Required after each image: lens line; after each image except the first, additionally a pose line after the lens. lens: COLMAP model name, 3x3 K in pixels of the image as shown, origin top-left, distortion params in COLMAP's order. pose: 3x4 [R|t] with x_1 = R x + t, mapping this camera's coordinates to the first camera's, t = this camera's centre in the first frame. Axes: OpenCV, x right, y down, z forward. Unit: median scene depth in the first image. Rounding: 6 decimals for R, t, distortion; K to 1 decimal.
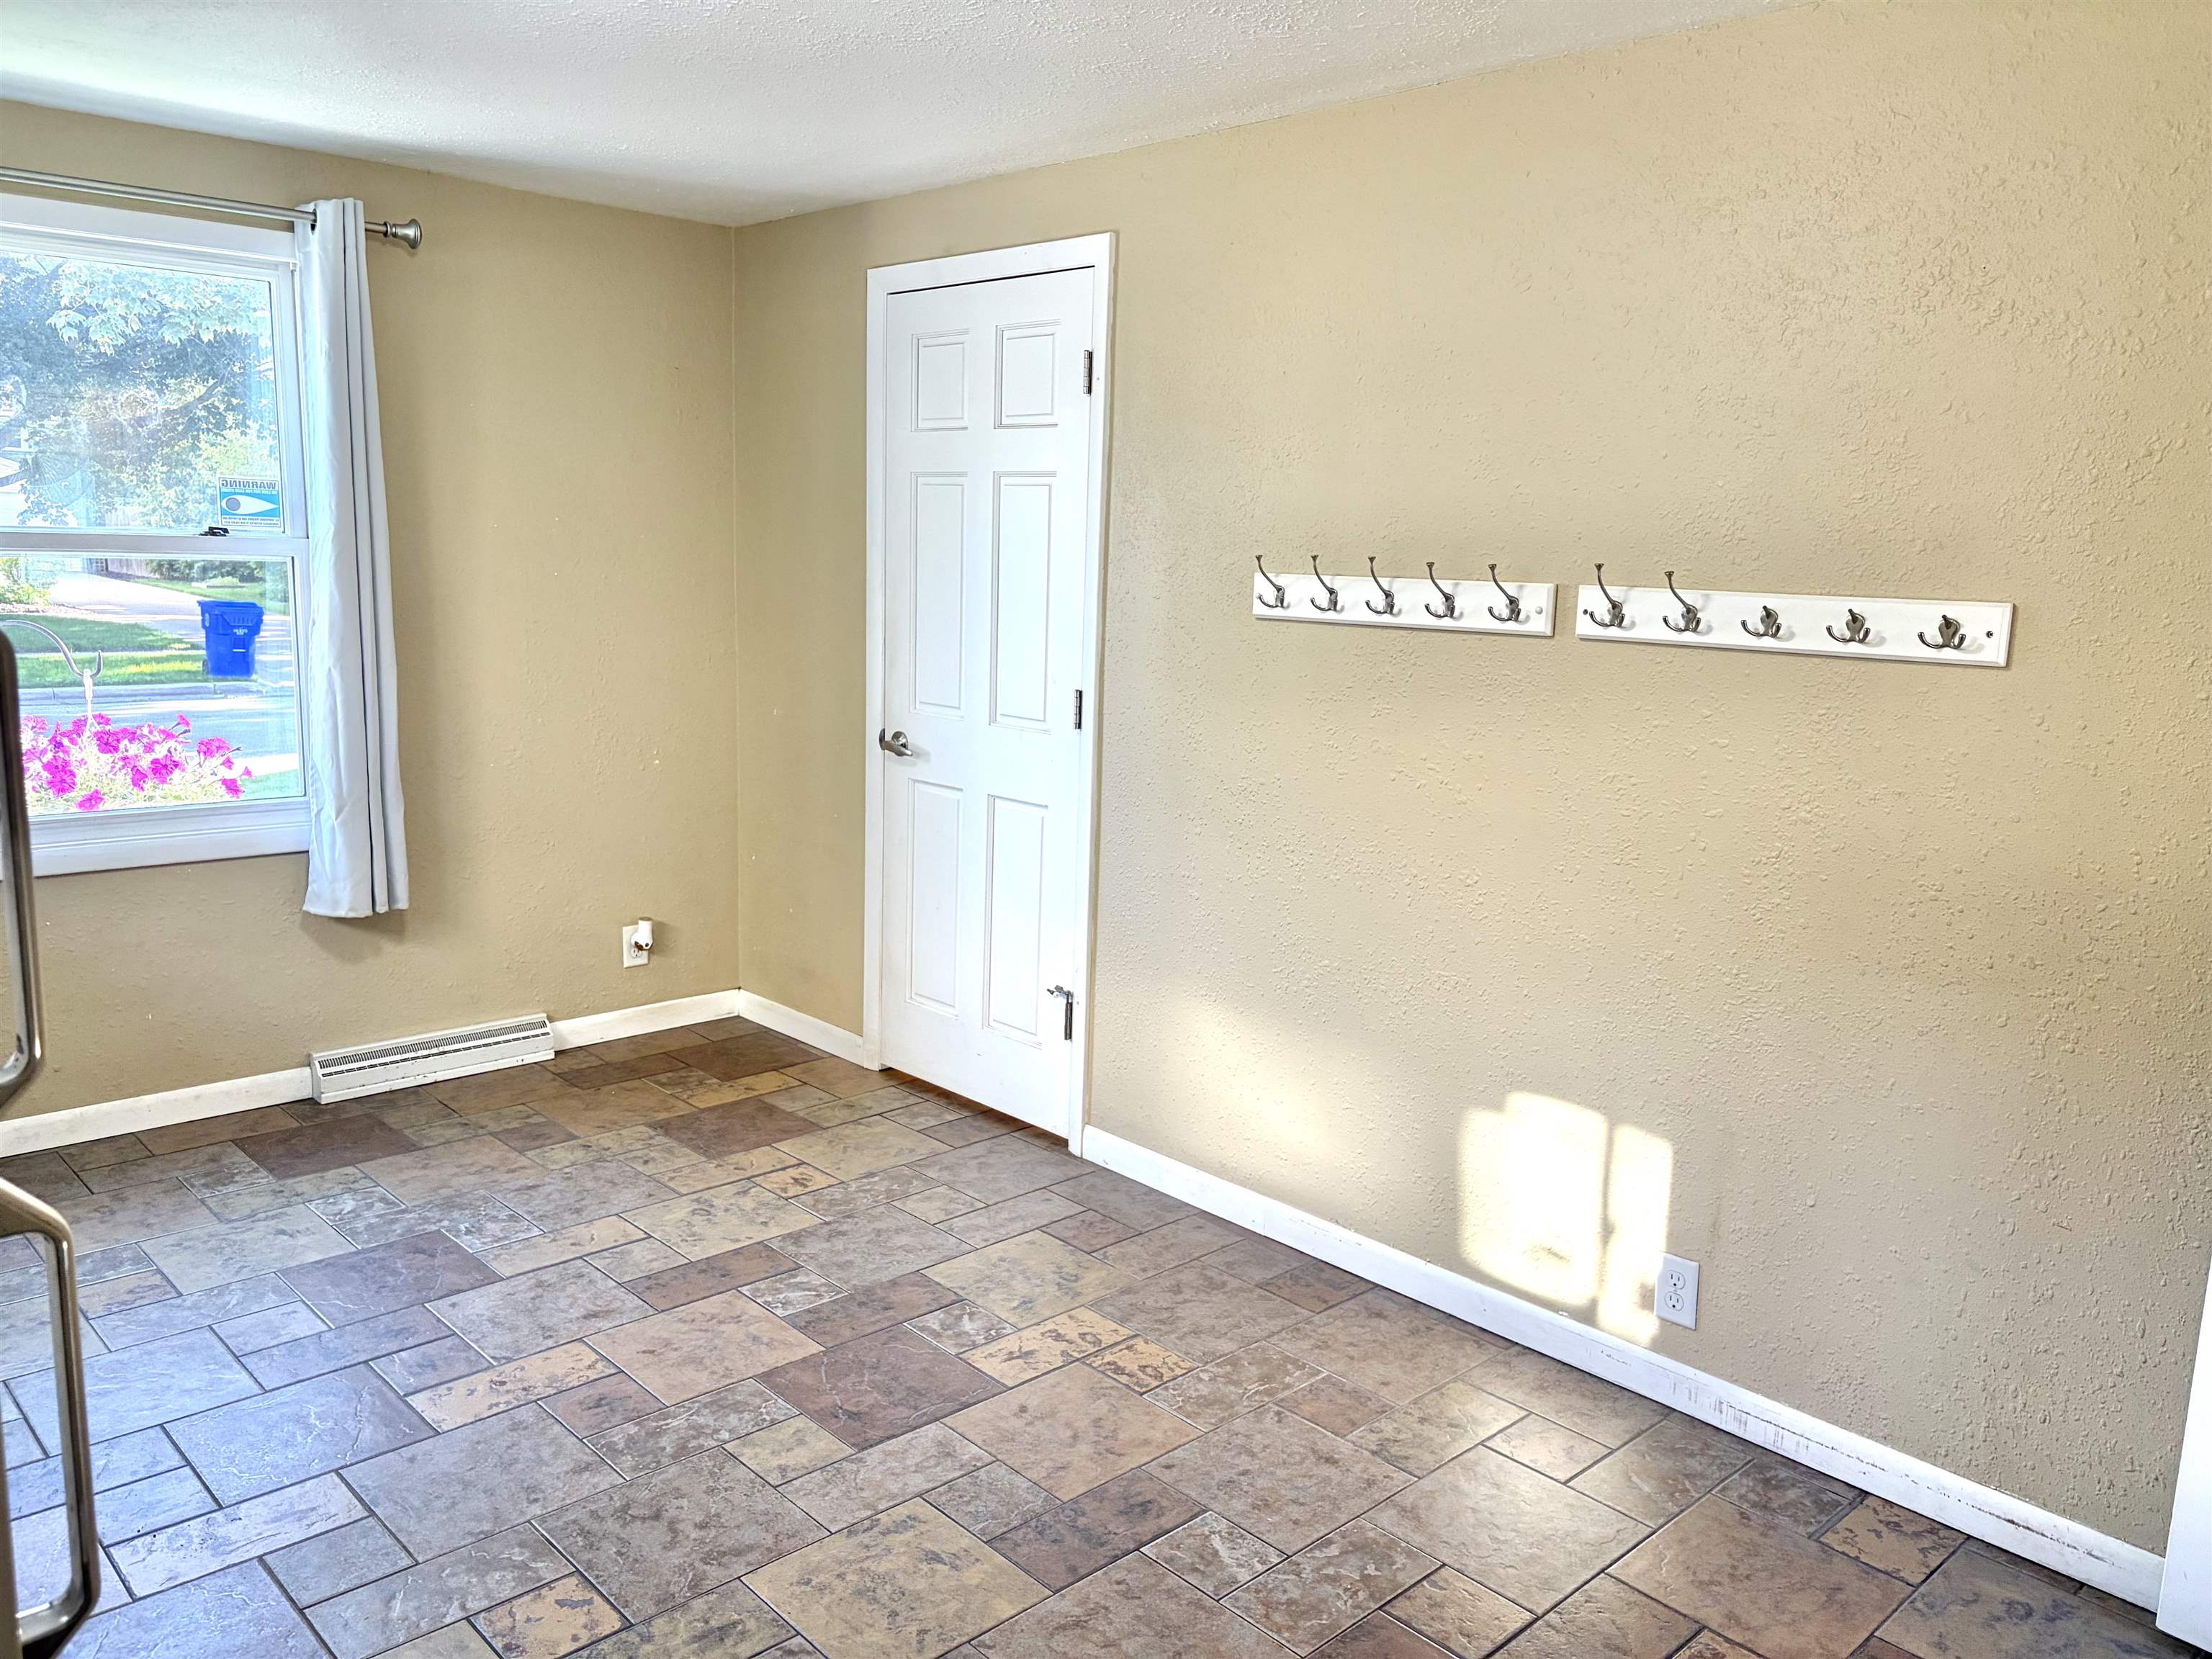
lens RADIAL K [[1663.6, 0, 1111.1], [0, 1663.6, 837.2], [0, 0, 1]] dist [0.048536, -0.068158]
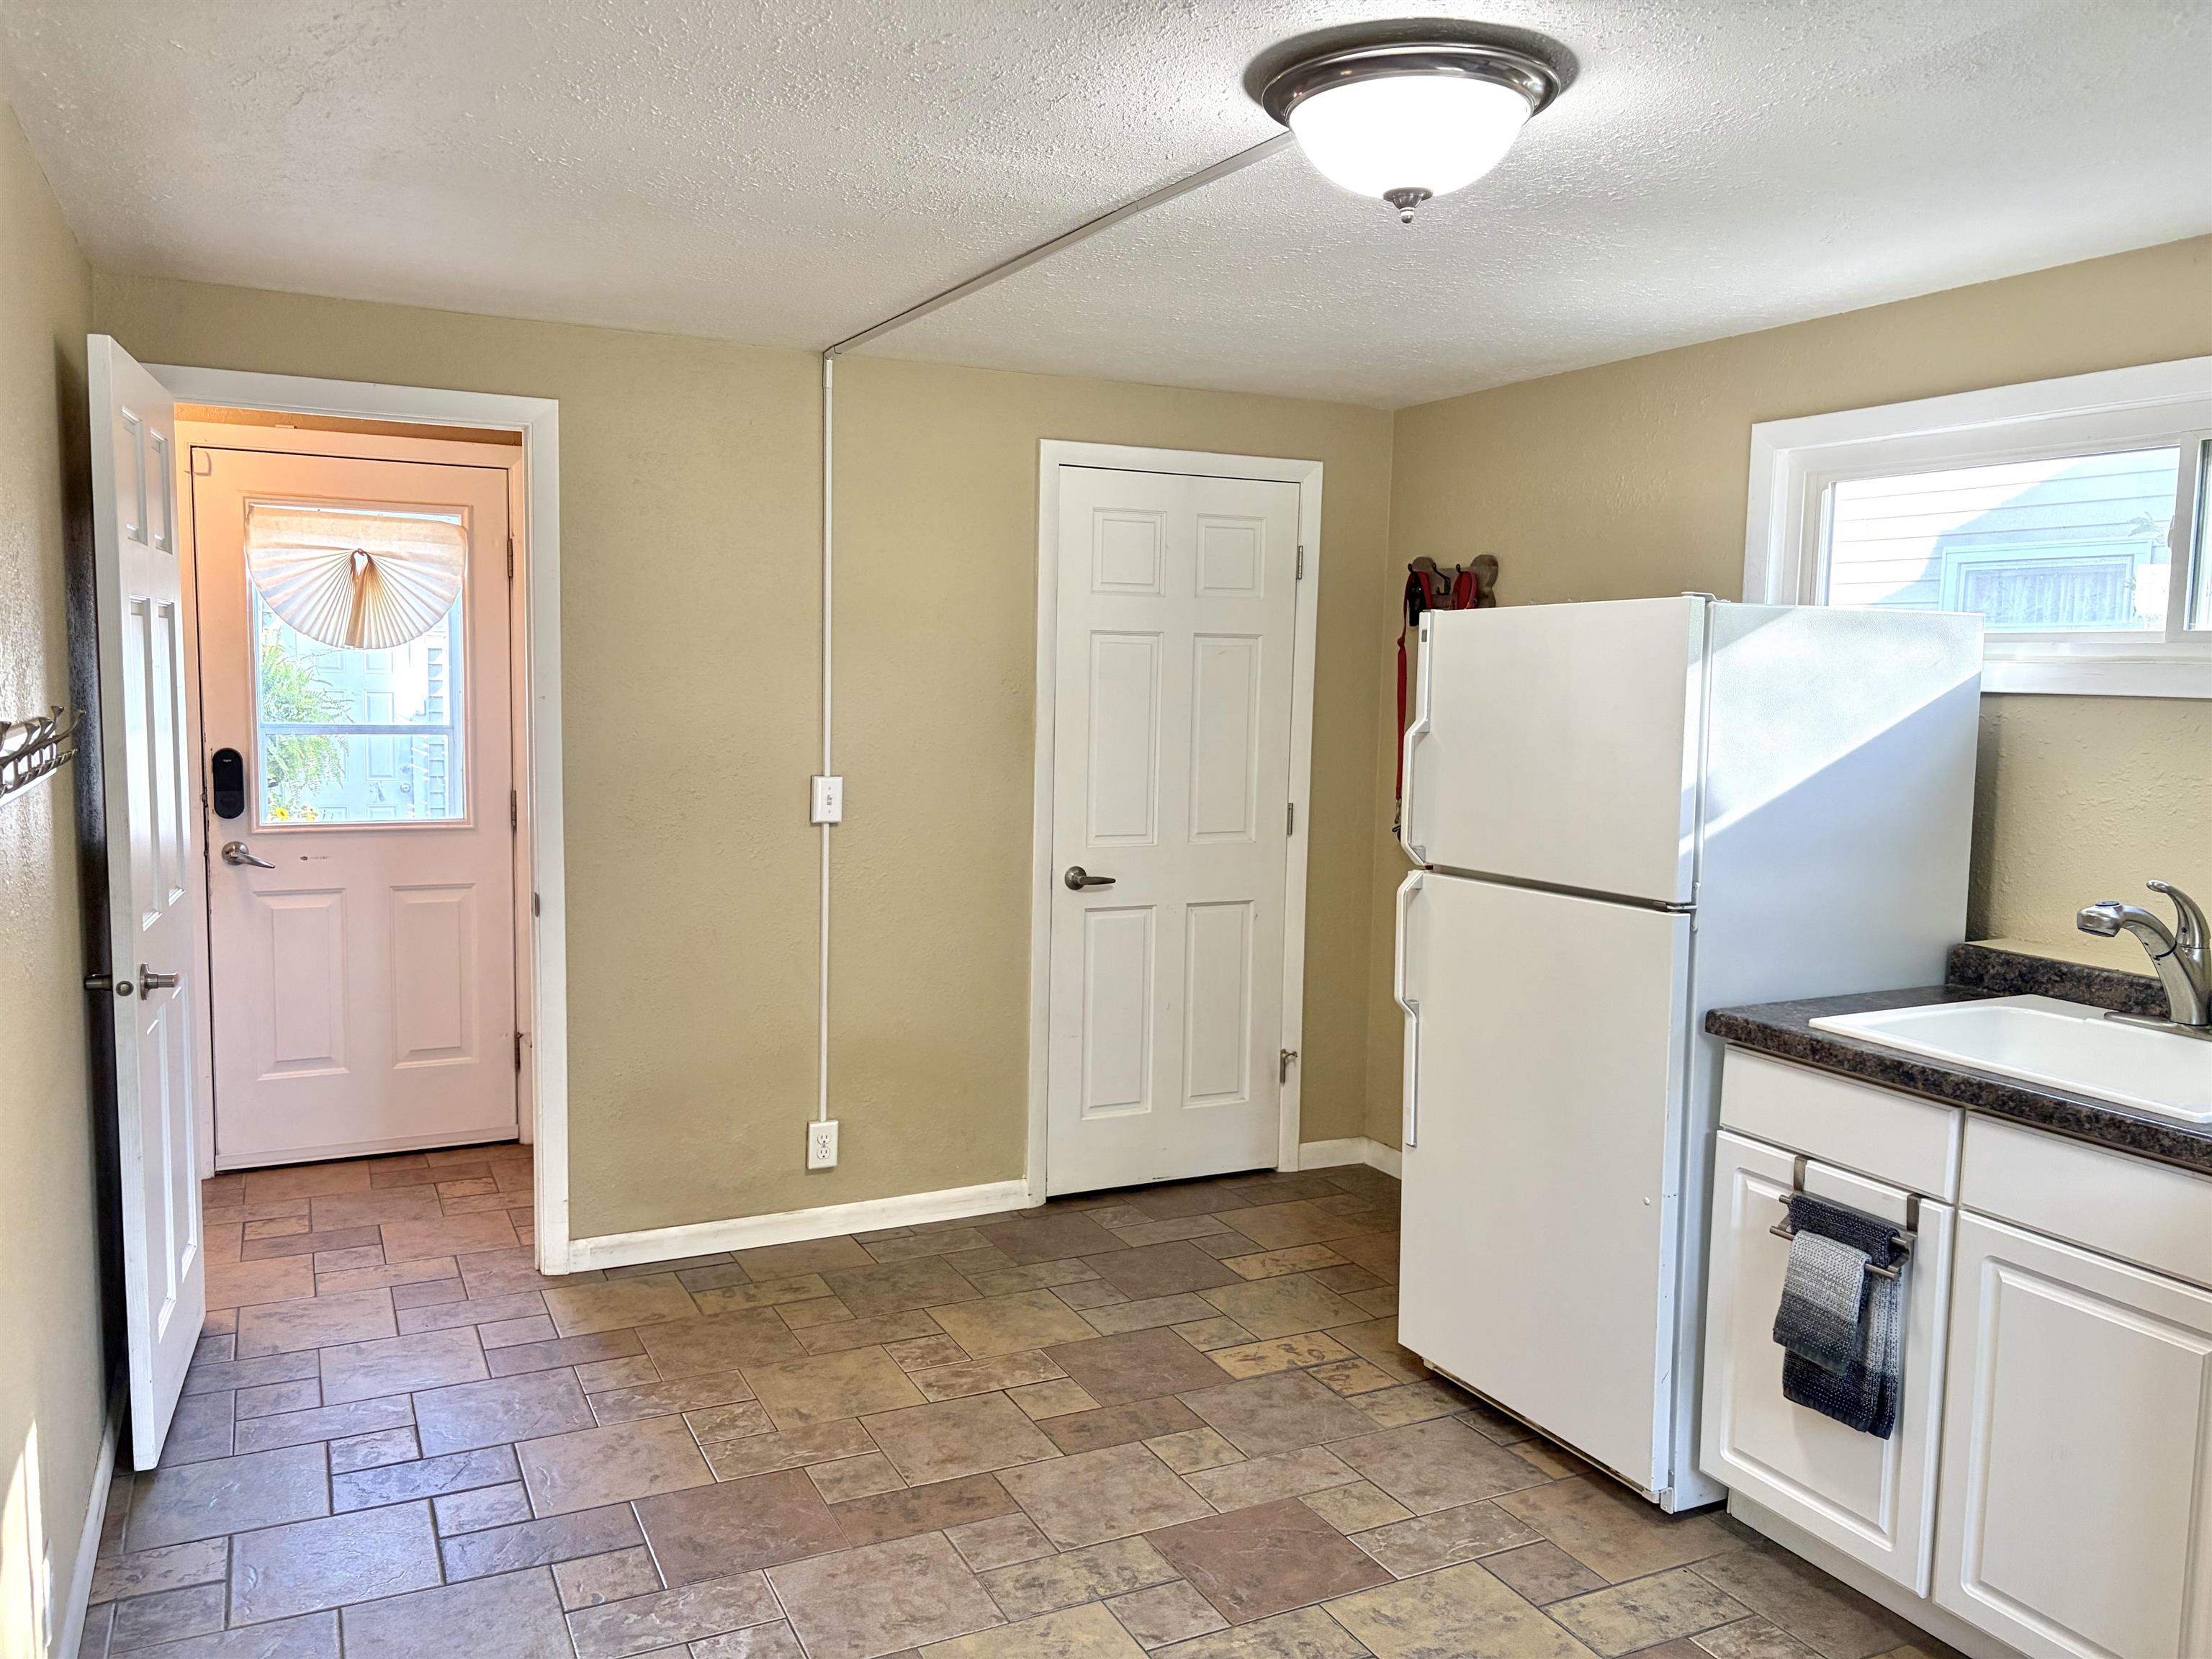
lens RADIAL K [[1694.3, 0, 1106.0], [0, 1694.3, 829.5], [0, 0, 1]] dist [0.012101, 0.004003]
pose [[-0.954451, -0.080677, 0.287252, -0.249214], [0.002578, 0.960483, 0.278326, -0.219042], [-0.298355, 0.266390, -0.916526, 1.069192]]
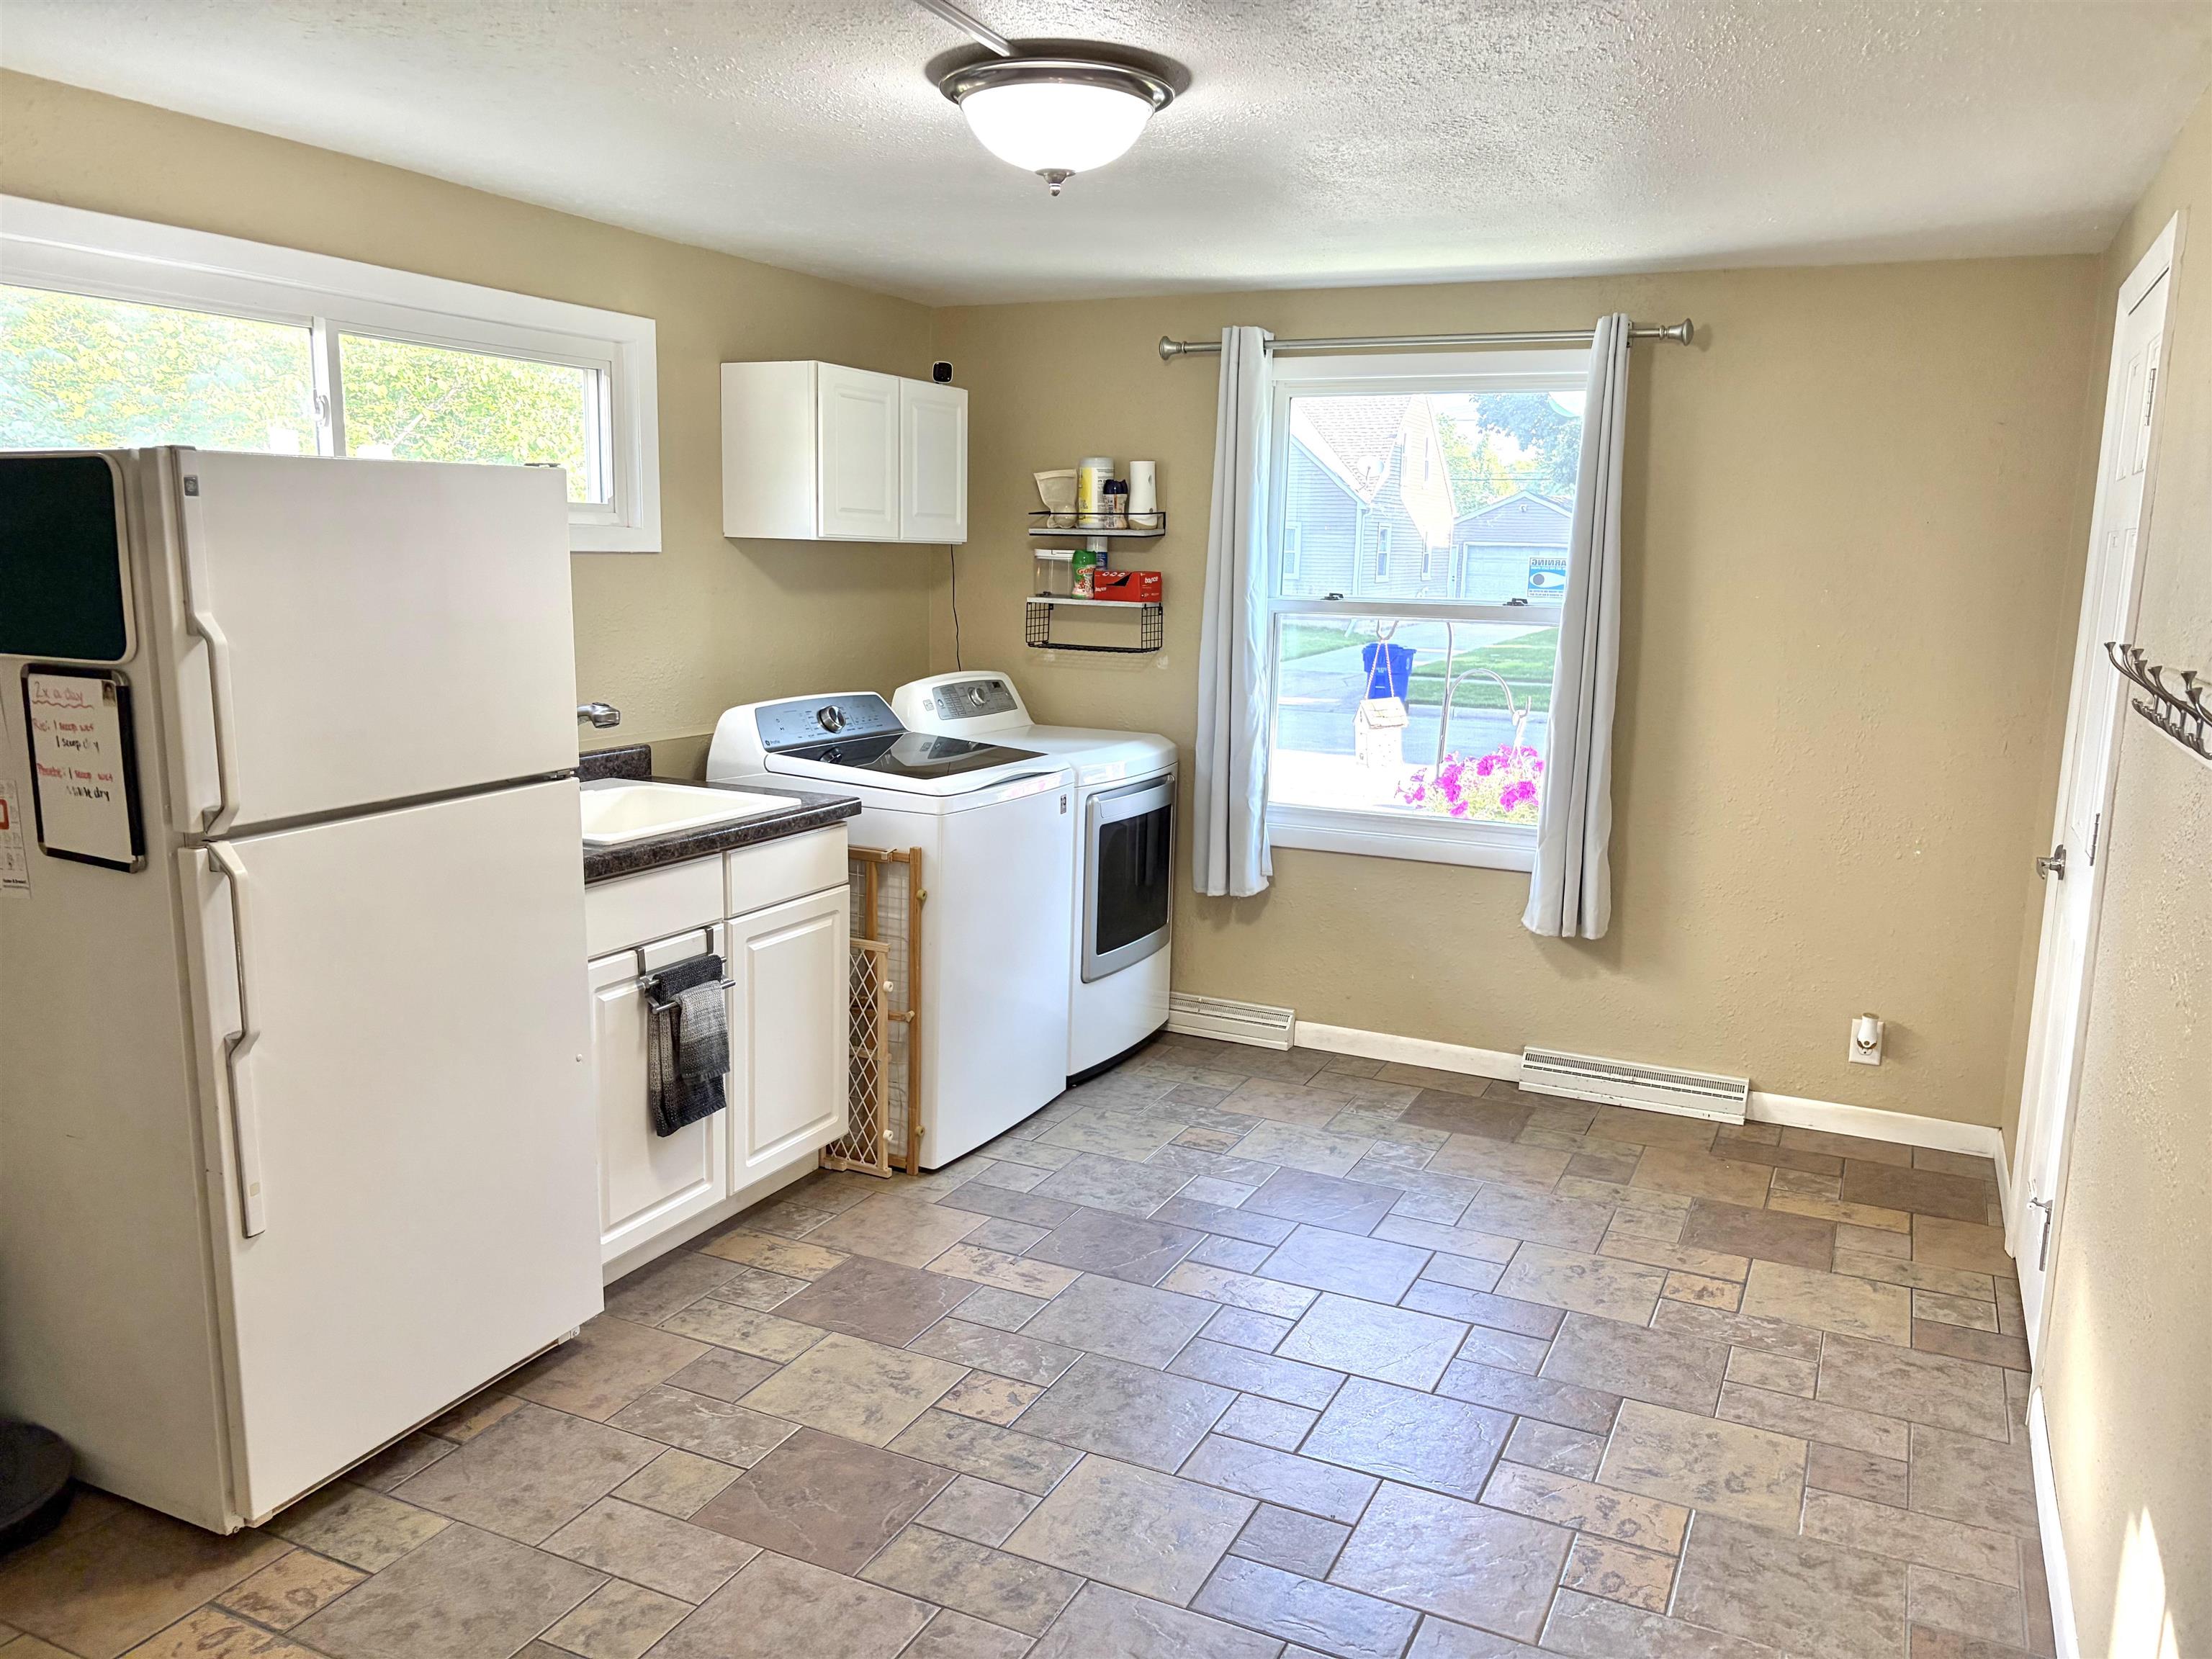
lens RADIAL K [[1663.6, 0, 1111.1], [0, 1663.6, 837.2], [0, 0, 1]] dist [0.048536, -0.068158]
pose [[0.359753, 0.137974, -0.922790, 0.493533], [-0.175214, 0.981401, 0.078430, -0.056446], [0.916449, 0.133470, 0.377237, 0.287592]]
